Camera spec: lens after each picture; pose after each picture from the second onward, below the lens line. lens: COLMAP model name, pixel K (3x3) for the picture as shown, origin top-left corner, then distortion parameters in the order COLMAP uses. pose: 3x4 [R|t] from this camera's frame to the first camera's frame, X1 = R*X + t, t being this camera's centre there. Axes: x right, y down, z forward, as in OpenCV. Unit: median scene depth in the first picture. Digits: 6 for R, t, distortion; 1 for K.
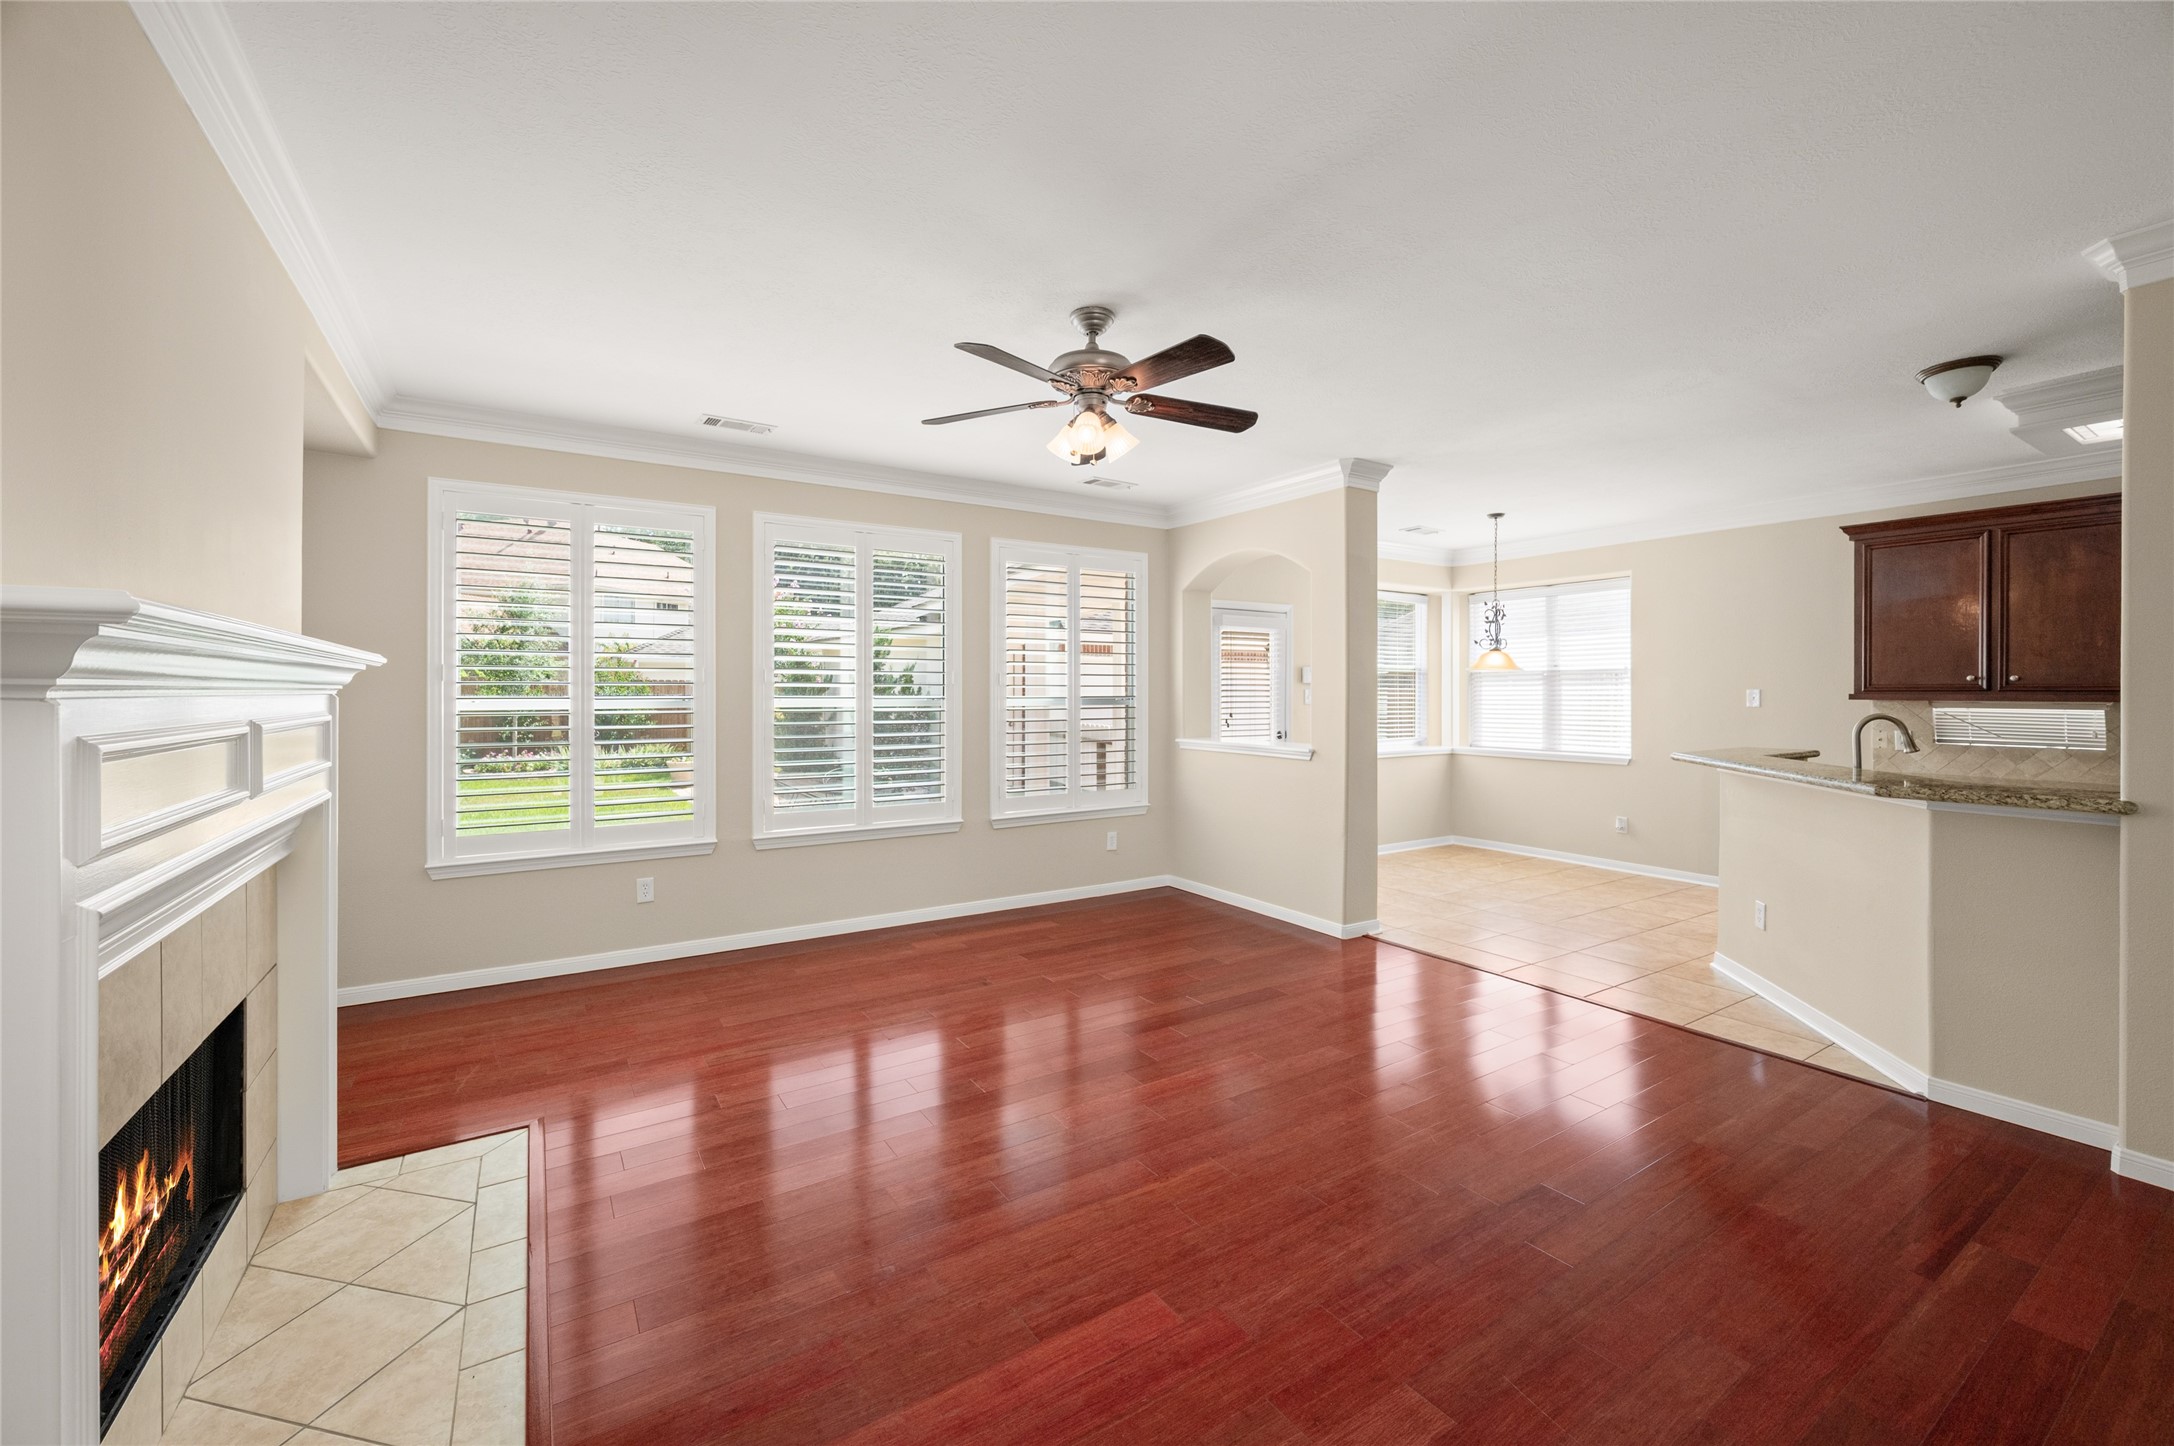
lens RADIAL K [[874.5, 0, 1107.1], [0, 874.5, 700.4], [0, 0, 1]] dist [-0.001587, -0.000269]
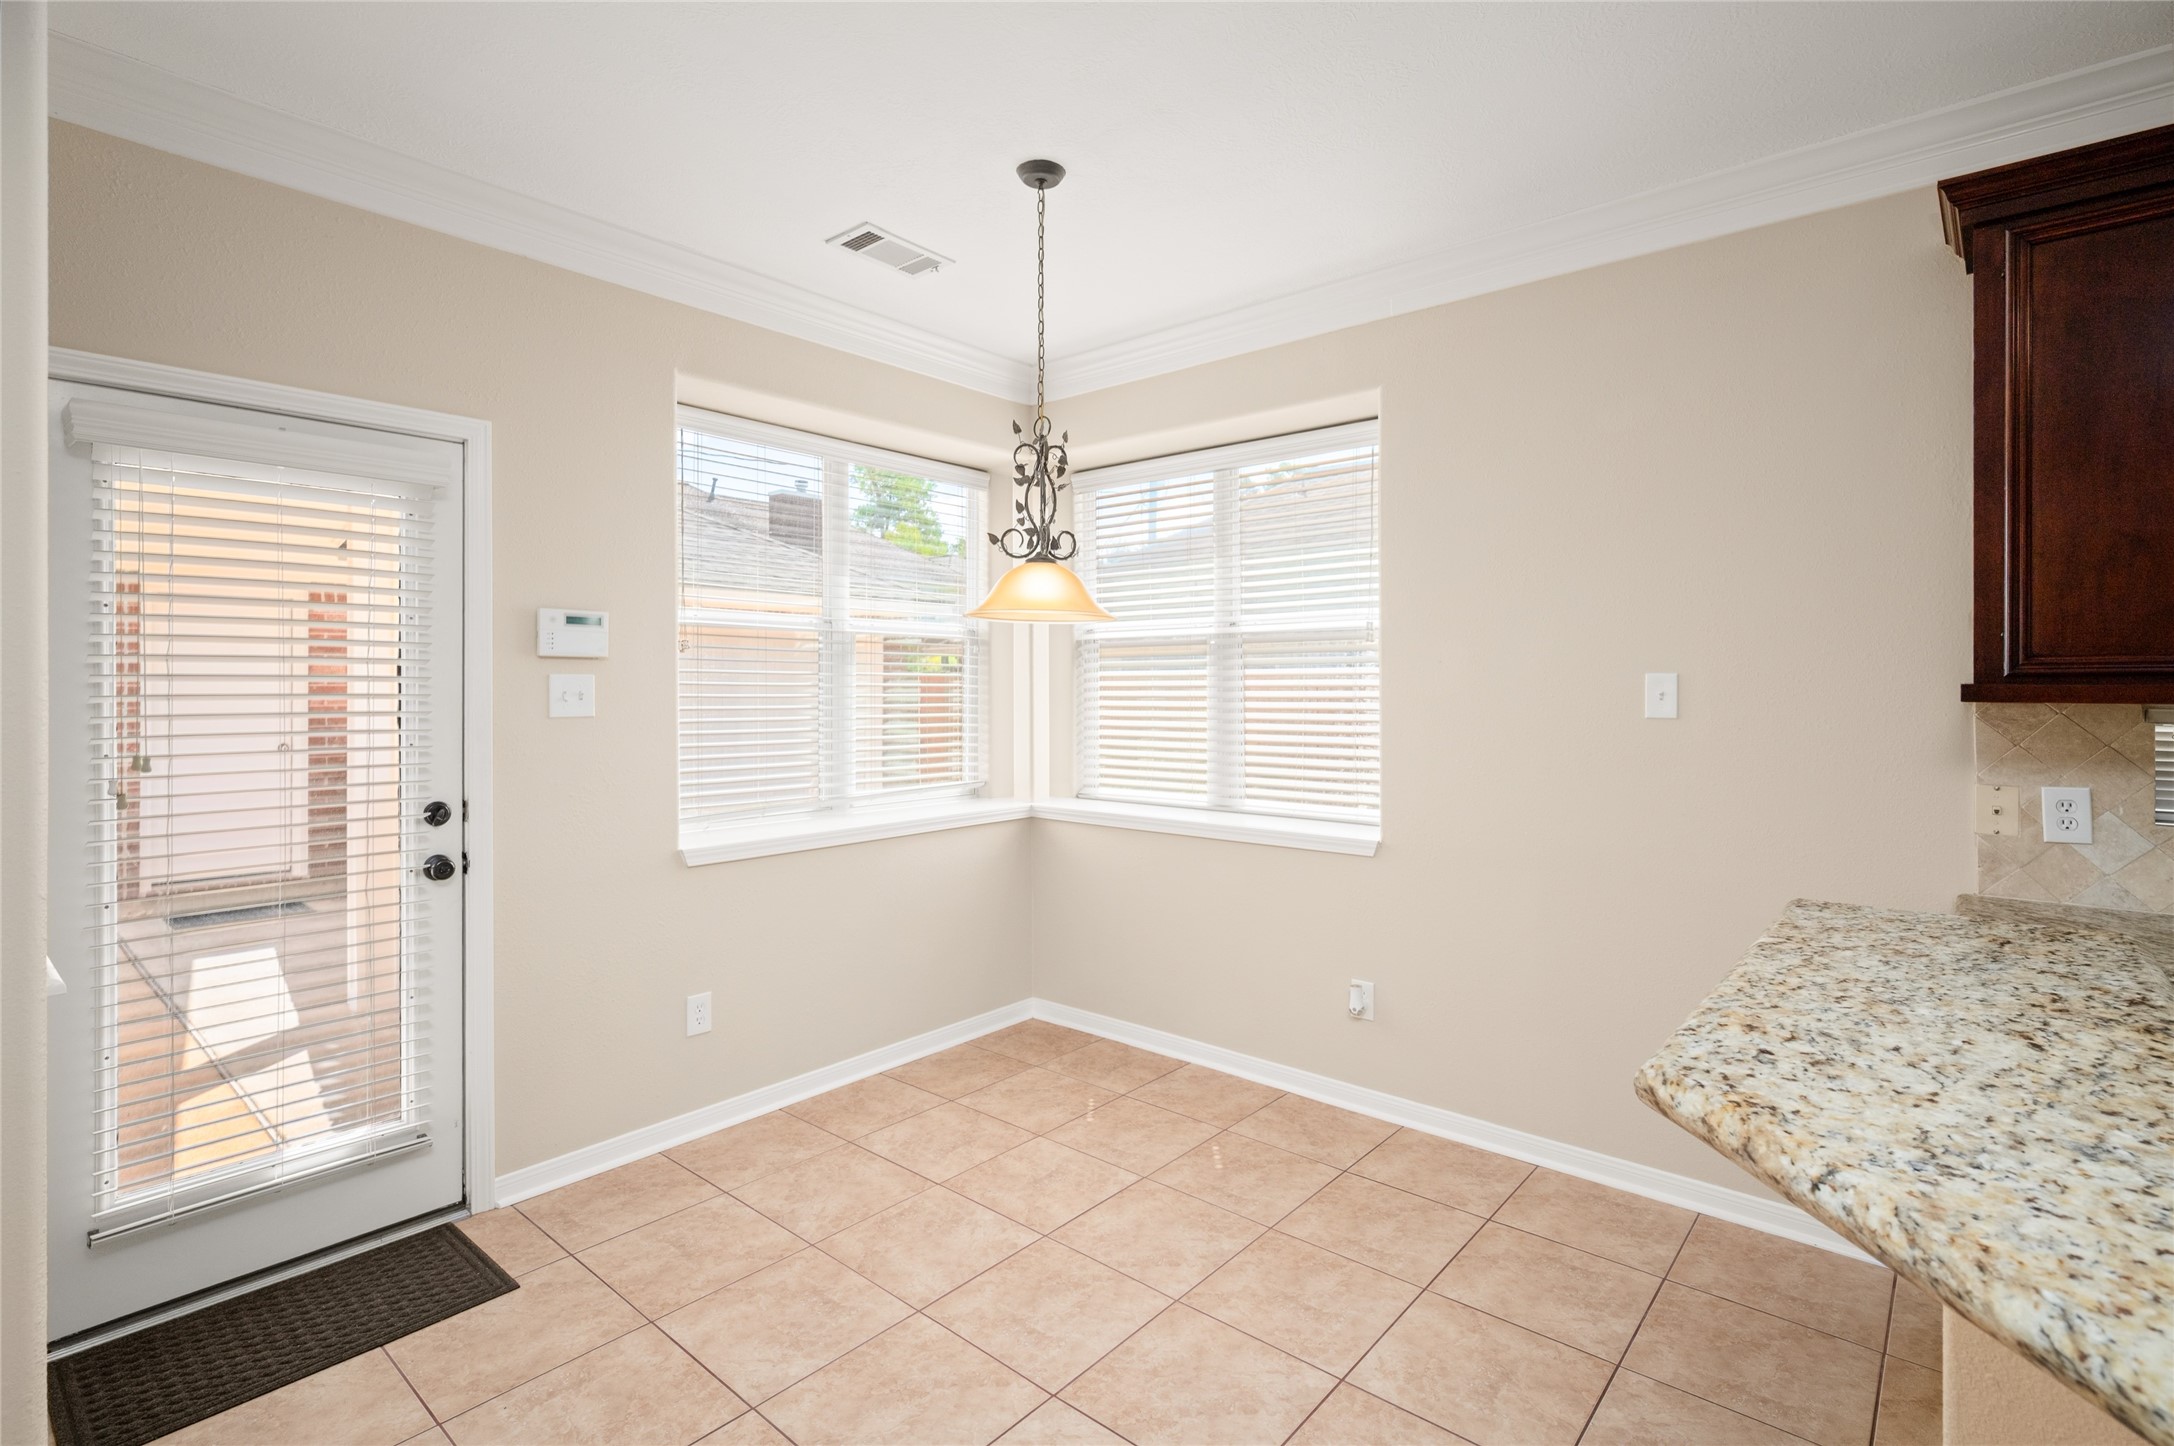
lens RADIAL K [[1011.7, 0, 1118.1], [0, 1011.7, 691.5], [0, 0, 1]] dist [-0.001121, 0.000351]
pose [[0.954918, -0.004594, 0.296834, 0.340540], [0.005201, 0.999986, -0.001256, -0.004749], [-0.296824, 0.002743, 0.954928, 0.582650]]
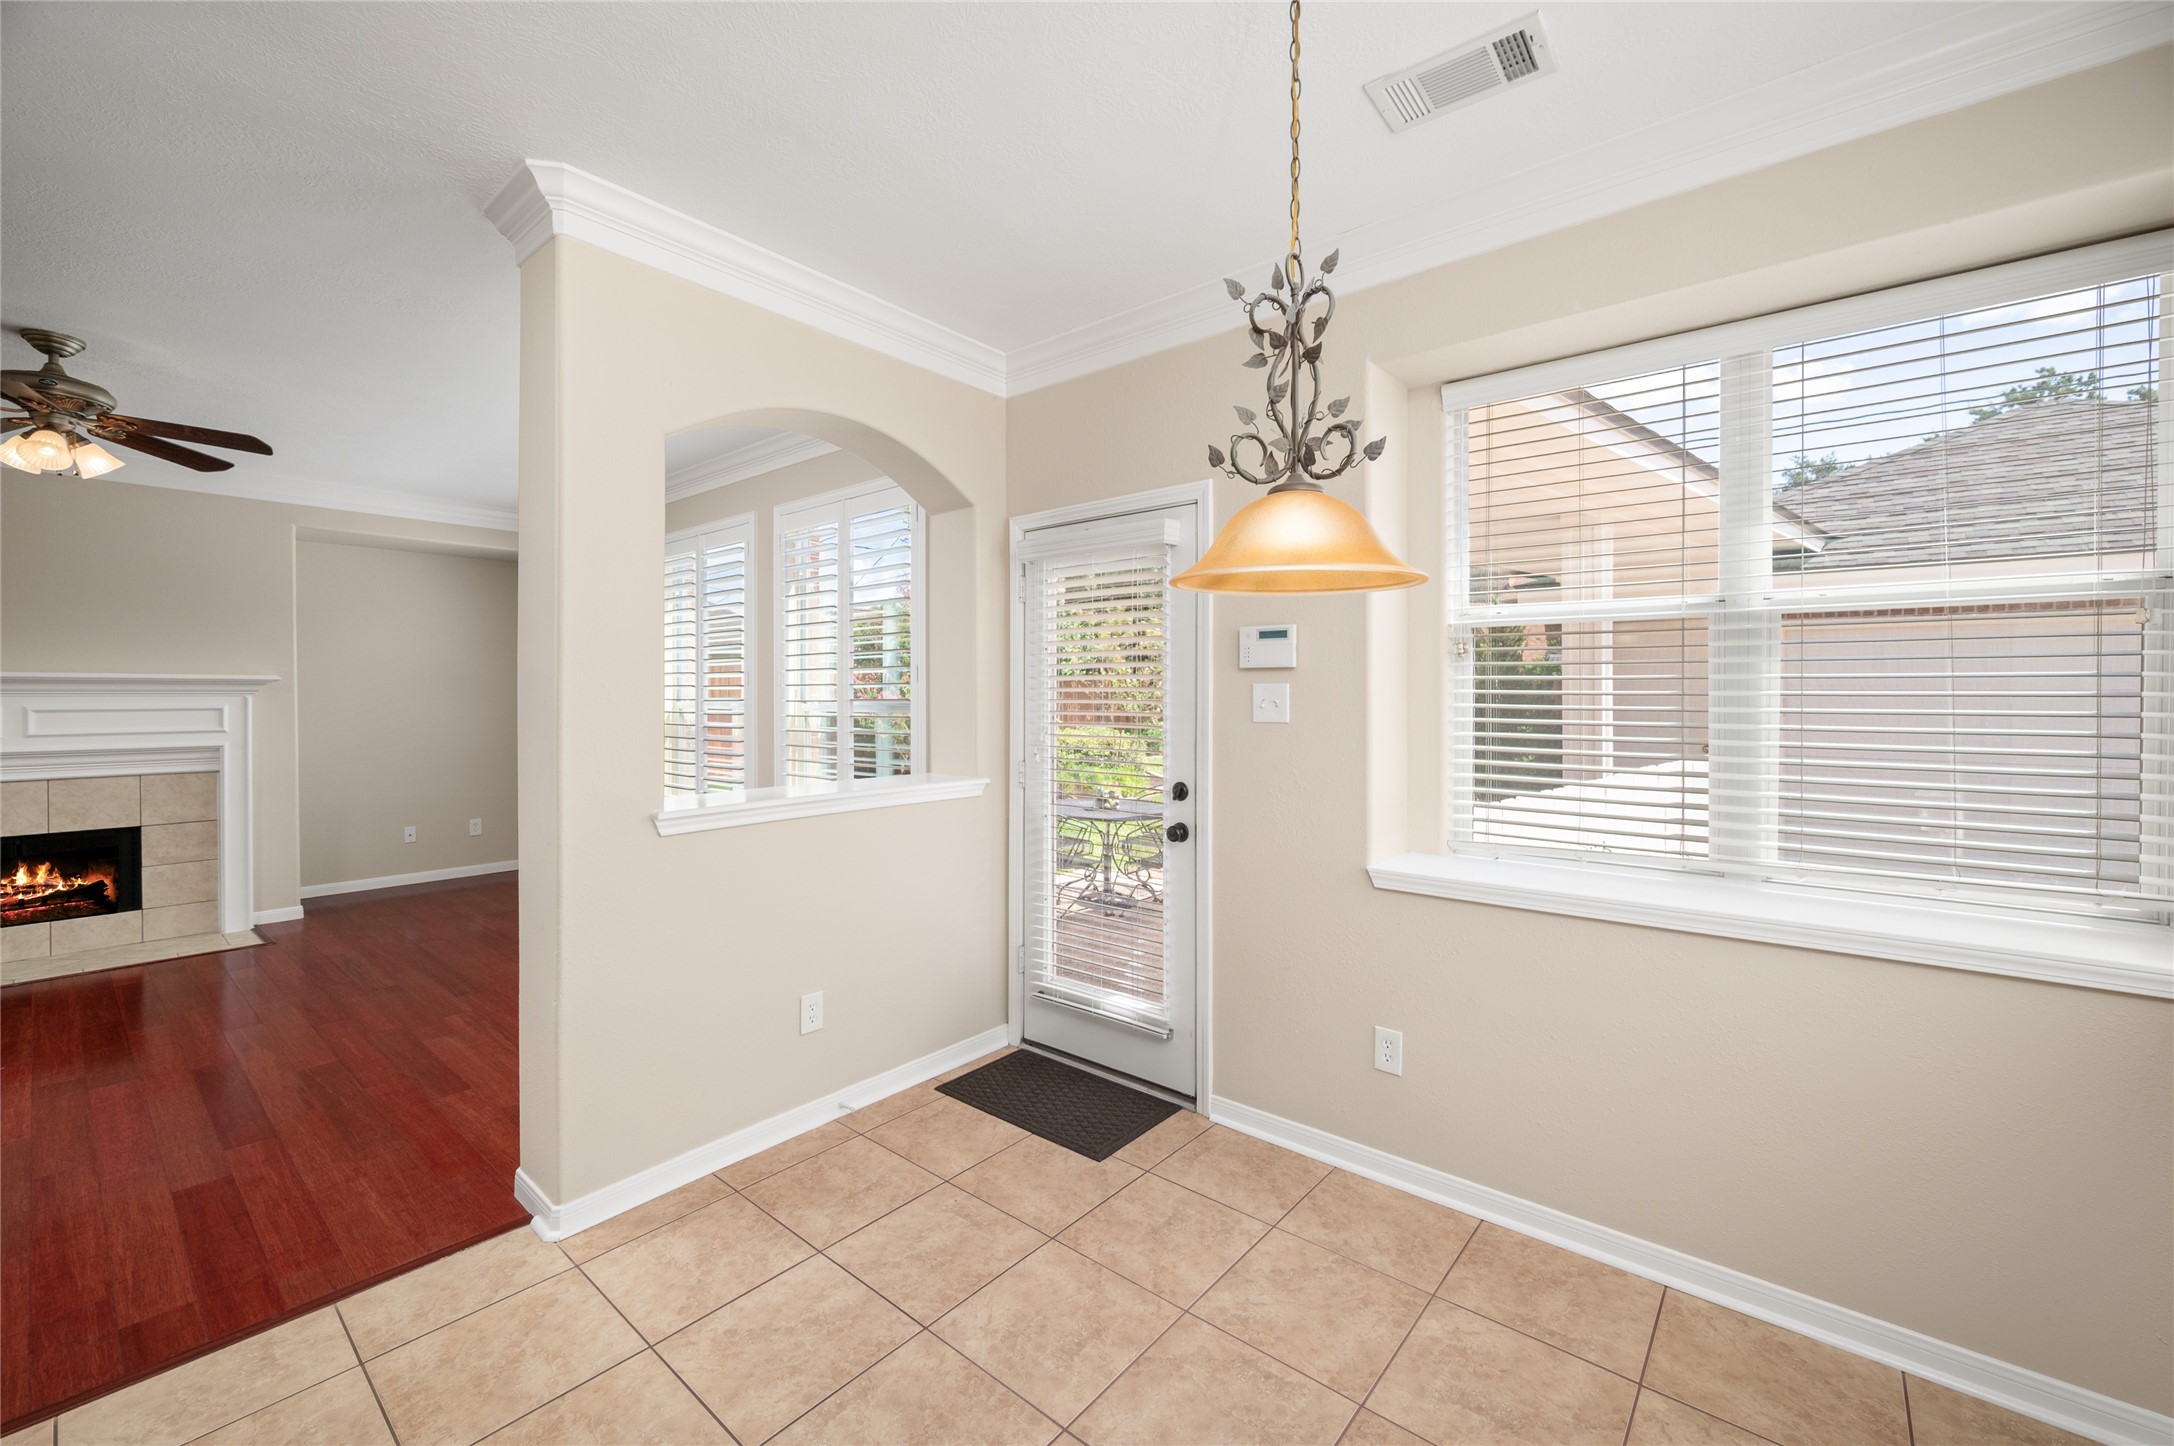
lens RADIAL K [[874.5, 0, 1092.5], [0, 874.5, 705.8], [0, 0, 1]] dist [-0.001587, -0.000269]
pose [[0.305080, 0.010552, -0.952268, 0.391198], [-0.013072, 0.999891, 0.006892, -0.004830], [0.952237, 0.010346, 0.305185, 0.633533]]
